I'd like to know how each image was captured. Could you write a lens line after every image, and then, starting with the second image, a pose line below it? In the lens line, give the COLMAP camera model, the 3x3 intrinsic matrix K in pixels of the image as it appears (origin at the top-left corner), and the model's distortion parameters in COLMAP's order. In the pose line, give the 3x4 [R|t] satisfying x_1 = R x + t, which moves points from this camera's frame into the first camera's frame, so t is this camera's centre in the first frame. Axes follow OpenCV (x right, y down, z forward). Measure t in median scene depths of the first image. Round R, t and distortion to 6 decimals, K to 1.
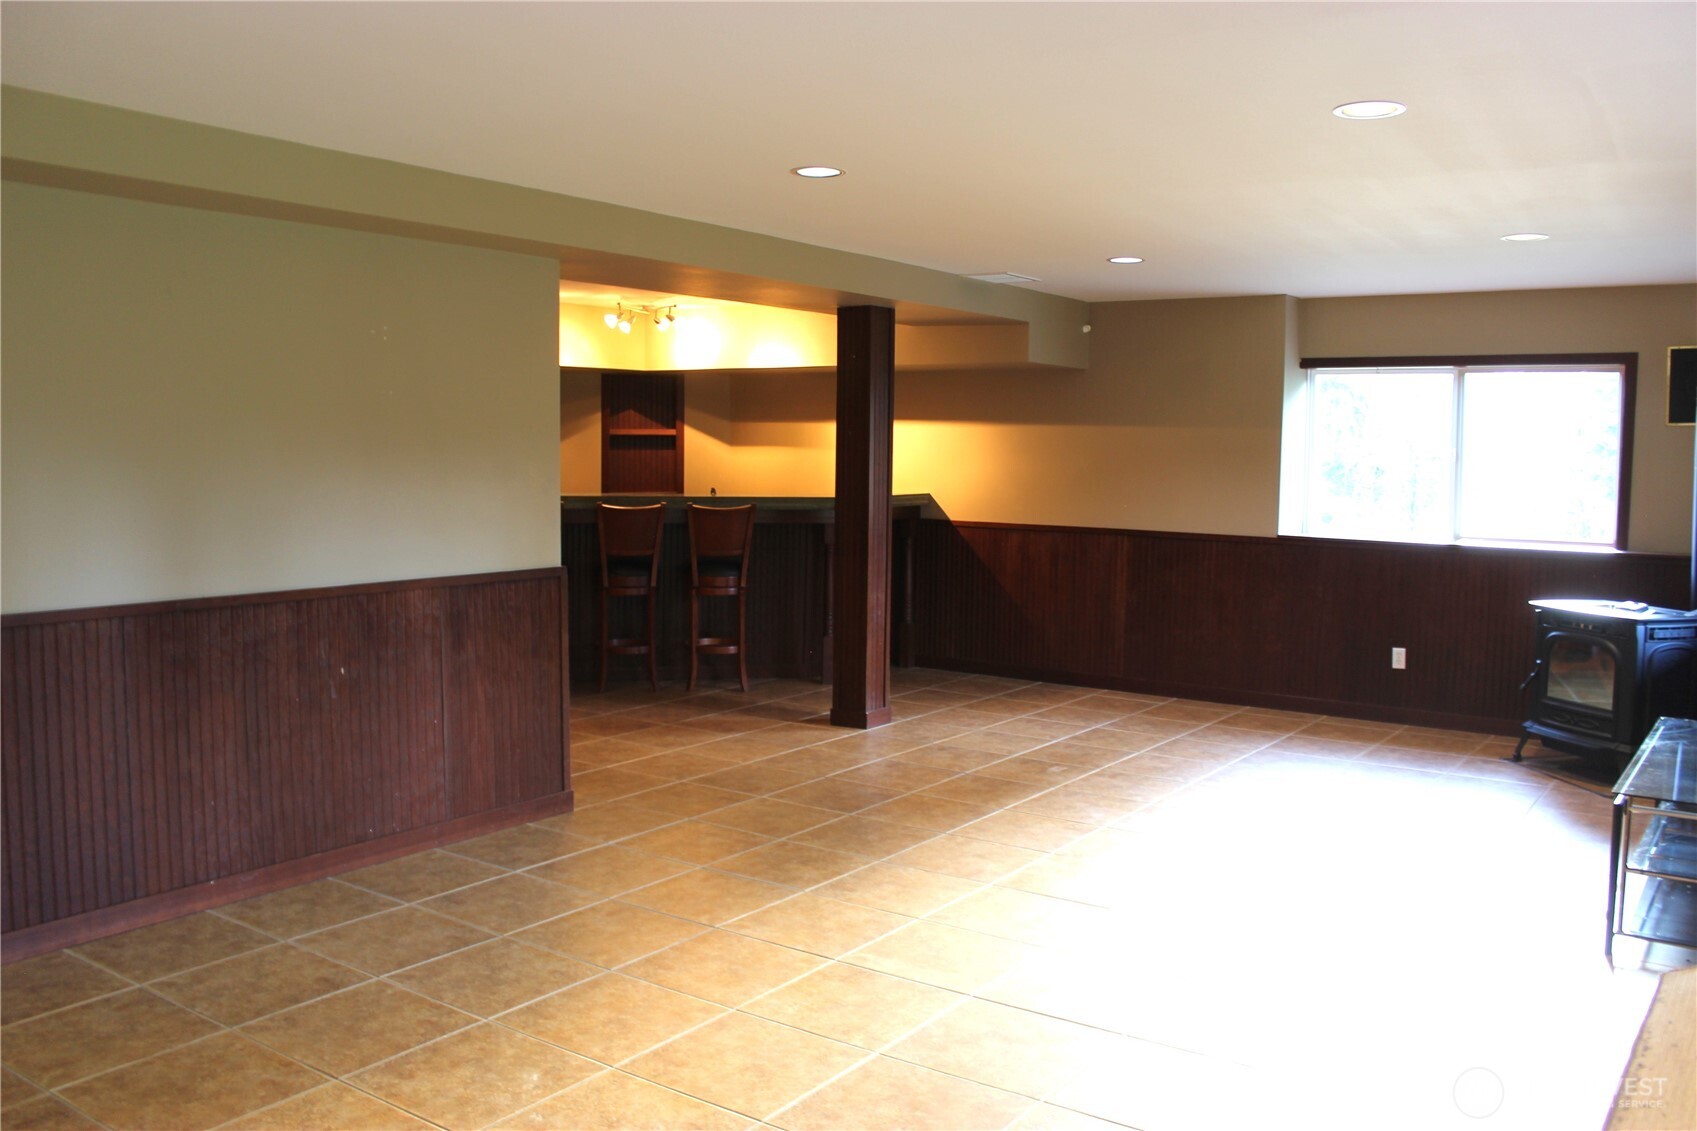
lens RADIAL K [[1412.3, 0, 850.3], [0, 1412.3, 575.2], [0, 0, 1]] dist [-0.167672, 0.151495]
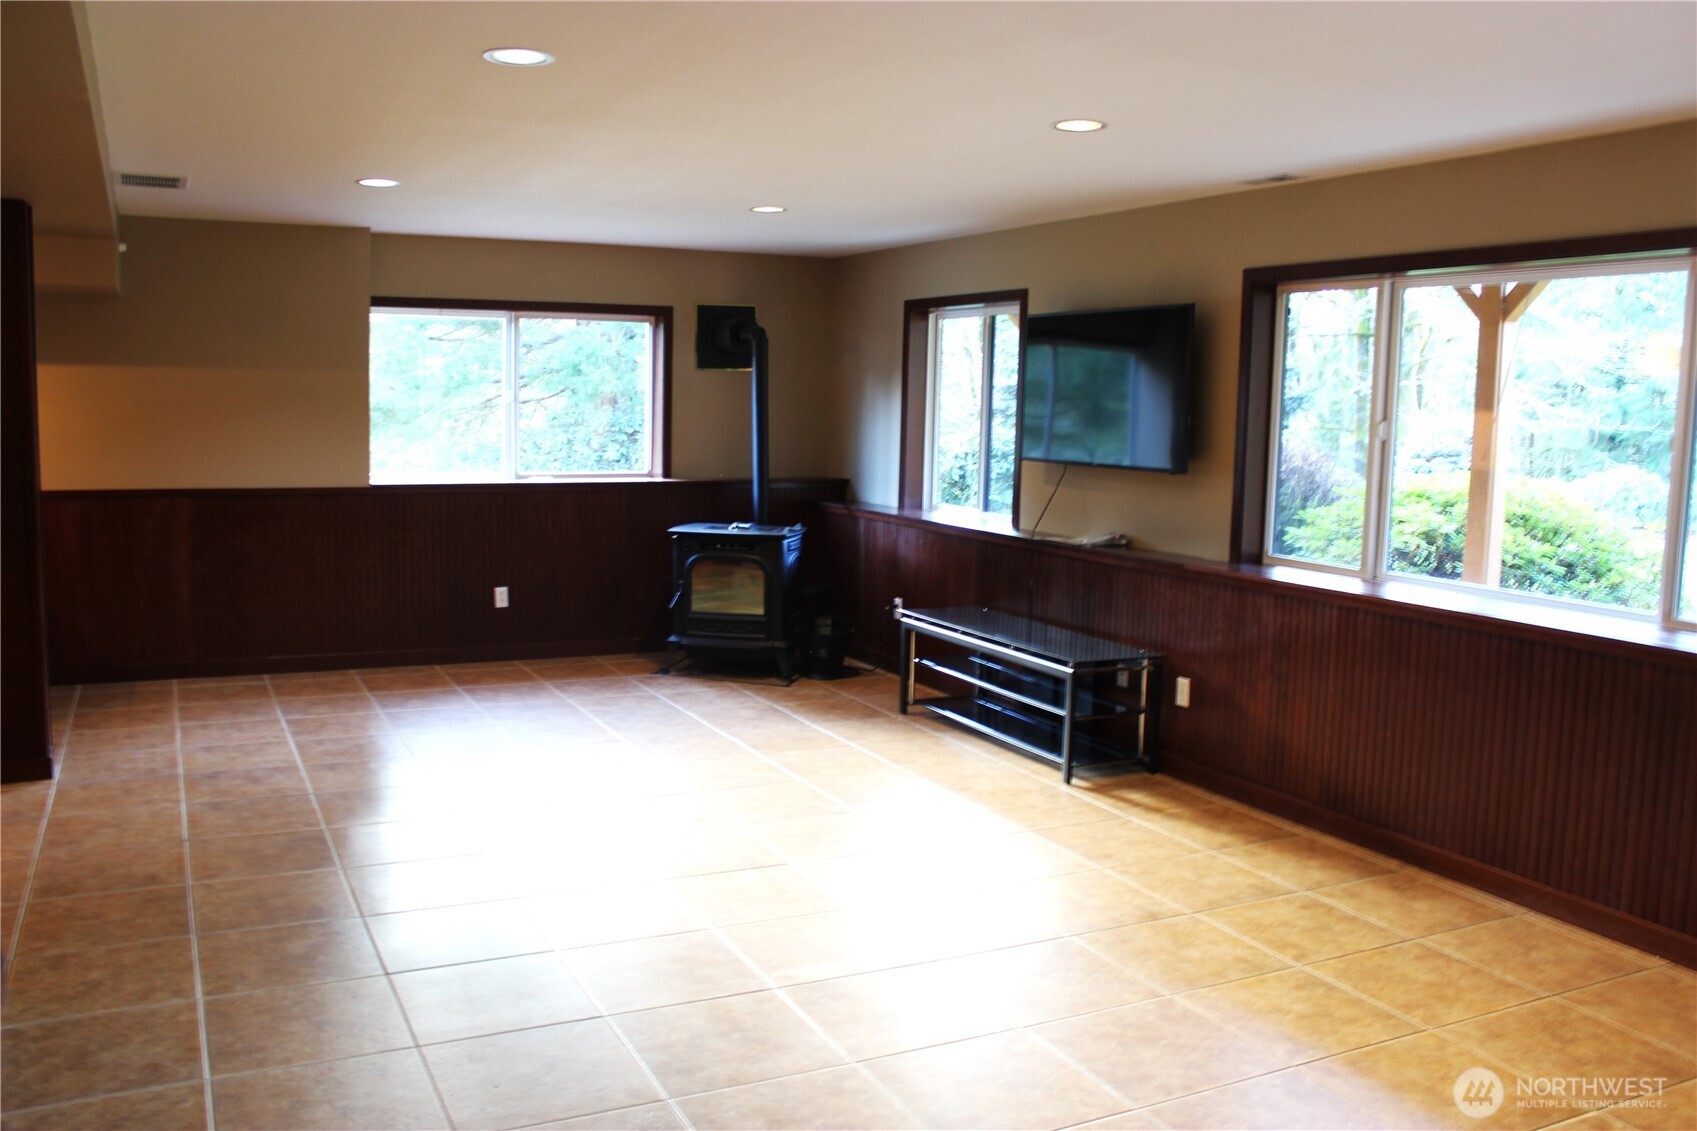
lens RADIAL K [[1412.3, 0, 850.3], [0, 1412.3, 575.2], [0, 0, 1]] dist [-0.167672, 0.151495]
pose [[0.480368, -0.111491, 0.869952, -0.400557], [0.064509, 0.993692, 0.091729, -0.035881], [-0.874691, 0.012056, 0.484530, 0.285042]]
